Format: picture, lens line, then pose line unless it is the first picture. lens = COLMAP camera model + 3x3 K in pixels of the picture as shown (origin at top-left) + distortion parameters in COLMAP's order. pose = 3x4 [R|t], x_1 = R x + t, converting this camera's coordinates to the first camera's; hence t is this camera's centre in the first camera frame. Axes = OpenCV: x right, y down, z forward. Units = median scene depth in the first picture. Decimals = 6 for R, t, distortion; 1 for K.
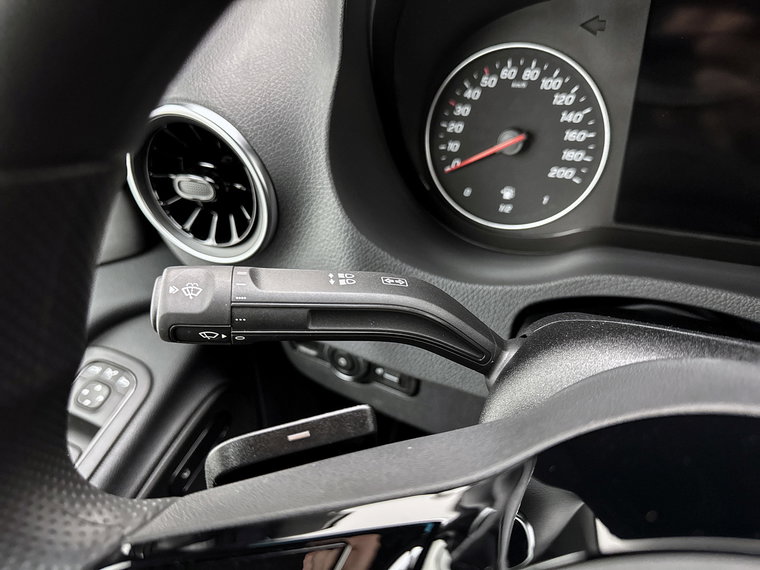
lens RADIAL K [[557.4, 0, 380.0], [0, 557.4, 285.0], [0, 0, 1]] dist [0.048988, -0.177281]
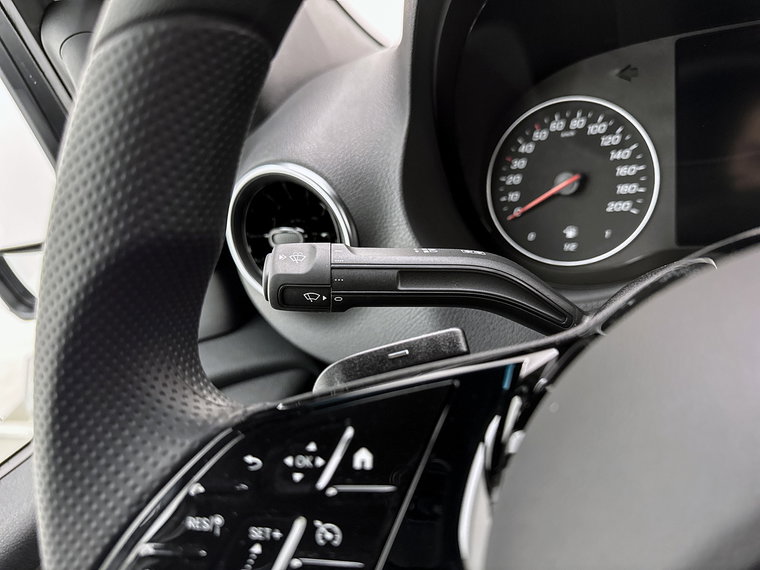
lens RADIAL K [[557.4, 0, 380.0], [0, 557.4, 285.0], [0, 0, 1]] dist [0.048988, -0.177281]
pose [[0.992498, -0.064969, -0.103571, -0.029927], [0.035911, 0.964672, -0.260995, 0.220918], [0.116869, 0.255317, 0.959768, -0.045637]]
